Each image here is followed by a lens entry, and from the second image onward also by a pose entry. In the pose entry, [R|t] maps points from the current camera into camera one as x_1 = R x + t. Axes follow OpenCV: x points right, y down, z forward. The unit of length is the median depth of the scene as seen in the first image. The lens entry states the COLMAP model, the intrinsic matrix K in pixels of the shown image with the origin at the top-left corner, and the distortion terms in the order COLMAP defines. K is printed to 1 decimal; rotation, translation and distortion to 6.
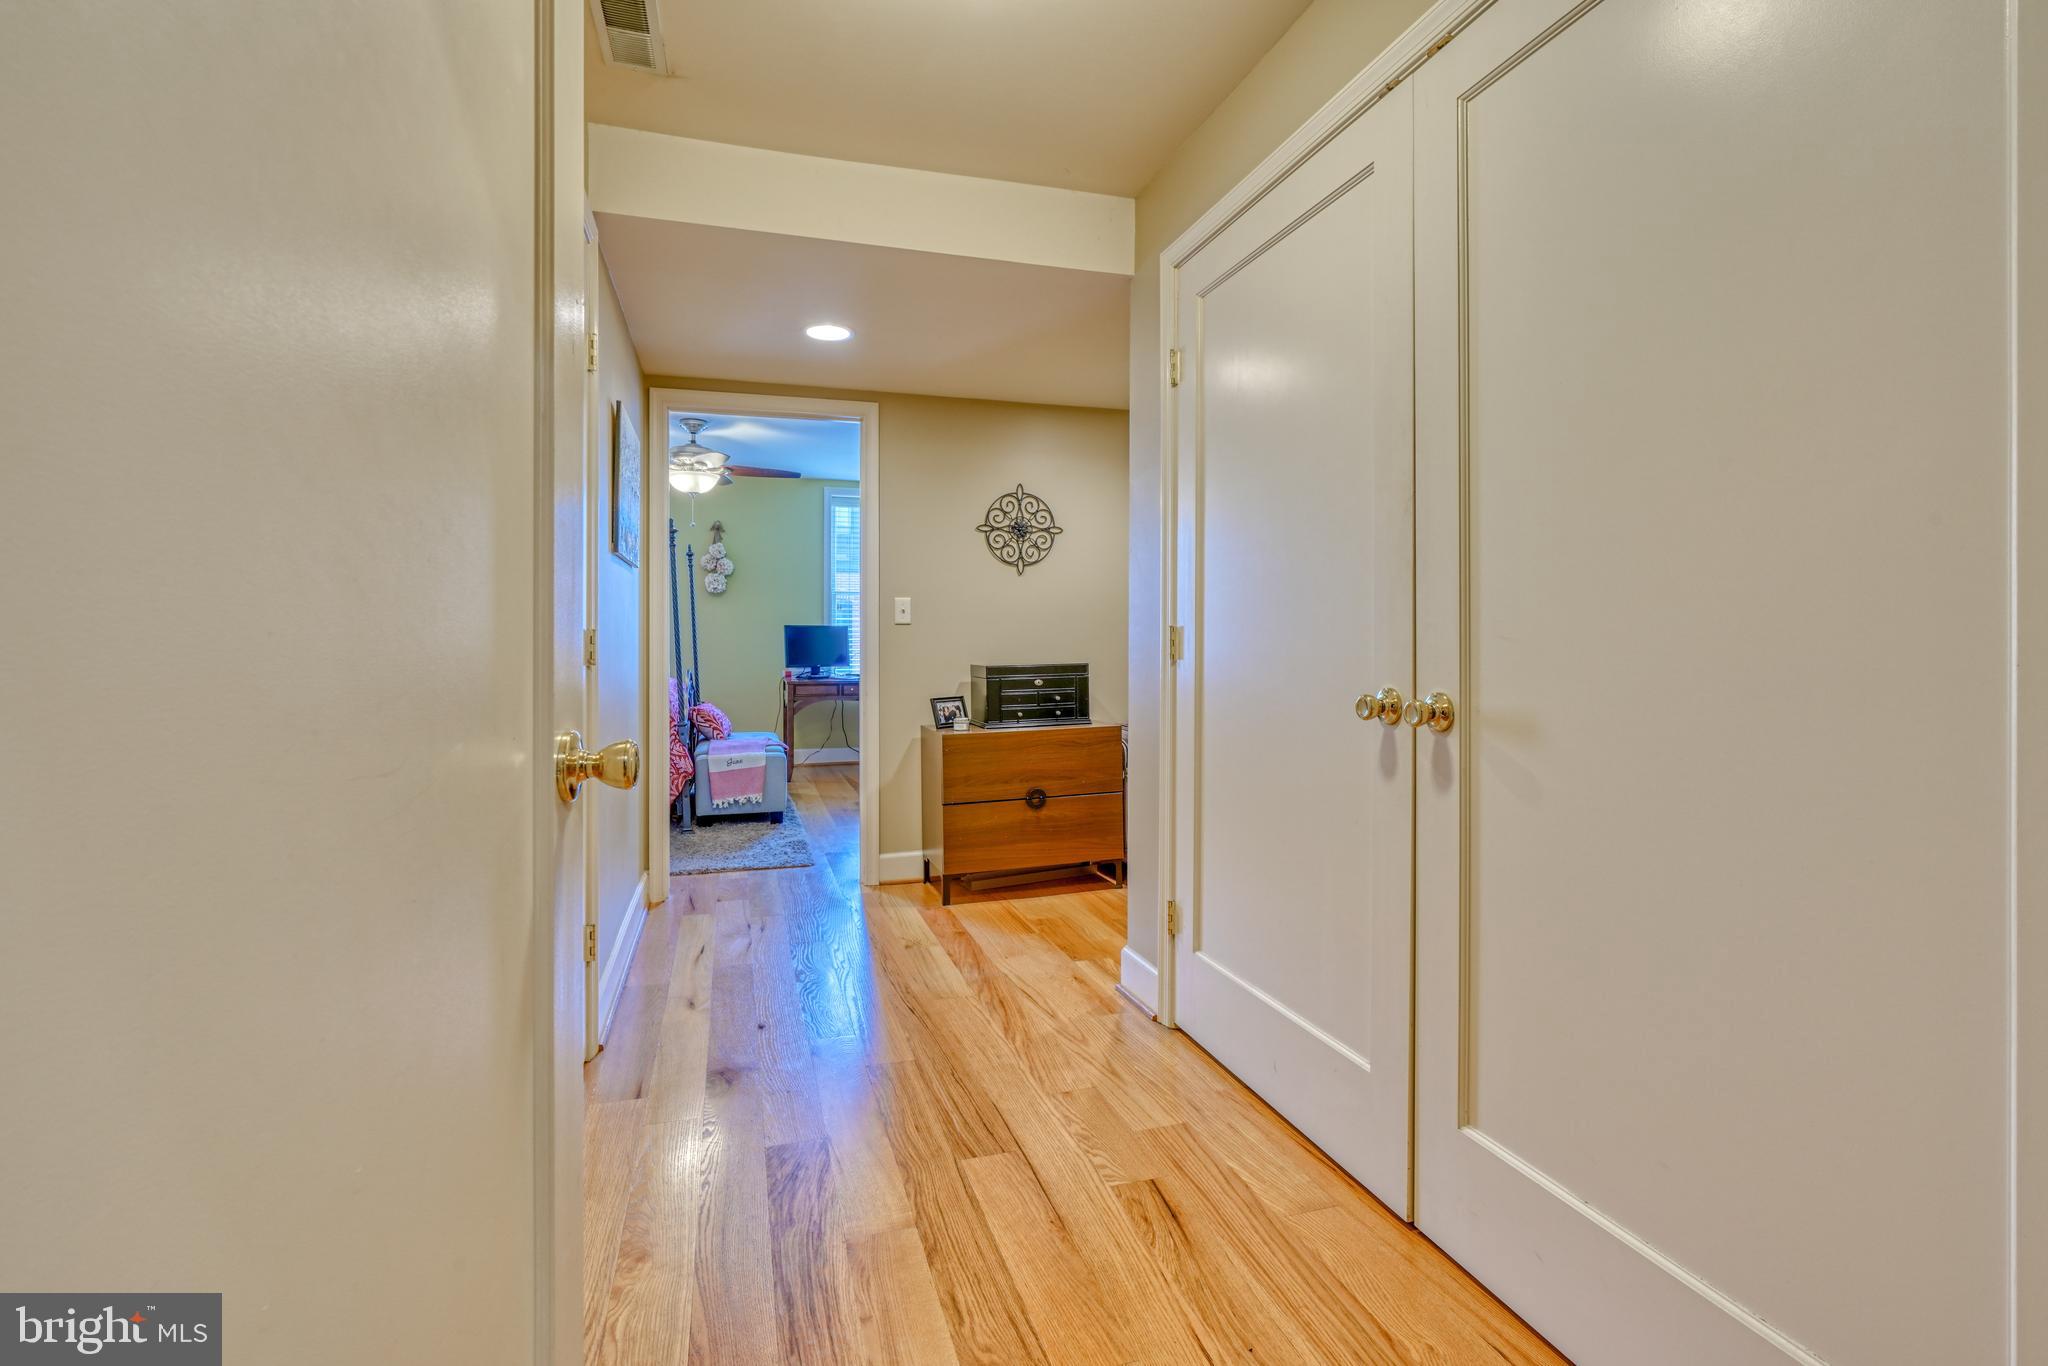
lens RADIAL K [[913.5, 0, 1031.1], [0, 913.5, 668.1], [0, 0, 1]] dist [-0.012377, 0.004885]
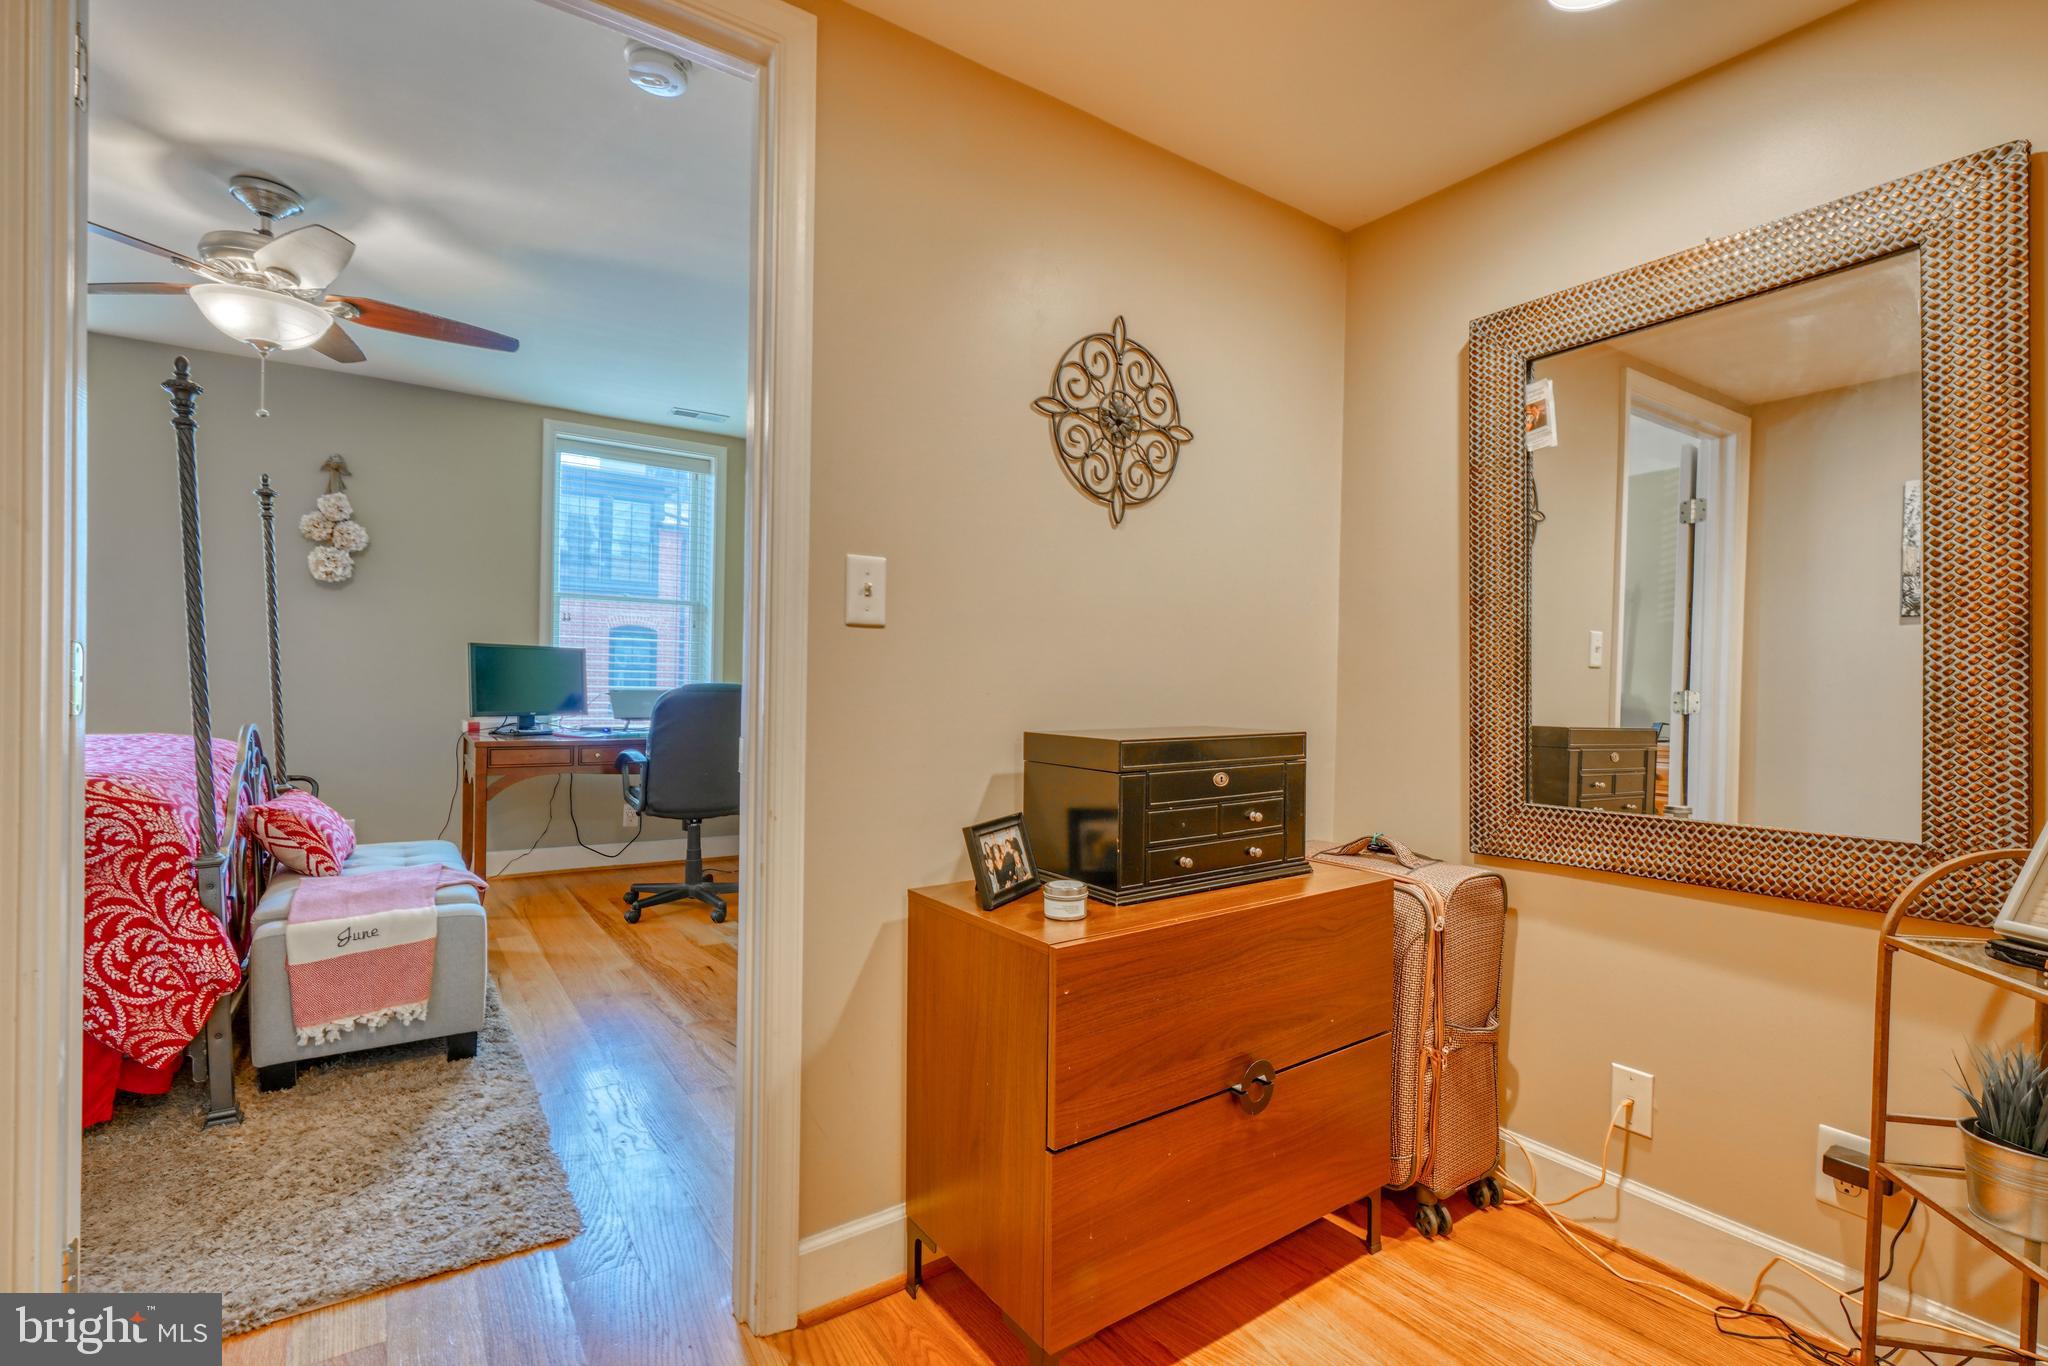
lens RADIAL K [[913.5, 0, 1016.3], [0, 913.5, 712.9], [0, 0, 1]] dist [-0.012377, 0.004885]
pose [[0.955893, 0.011308, 0.293499, -0.150291], [-0.011959, 0.999928, 0.000424, -0.009904], [-0.293473, -0.003916, 0.955959, 0.486238]]
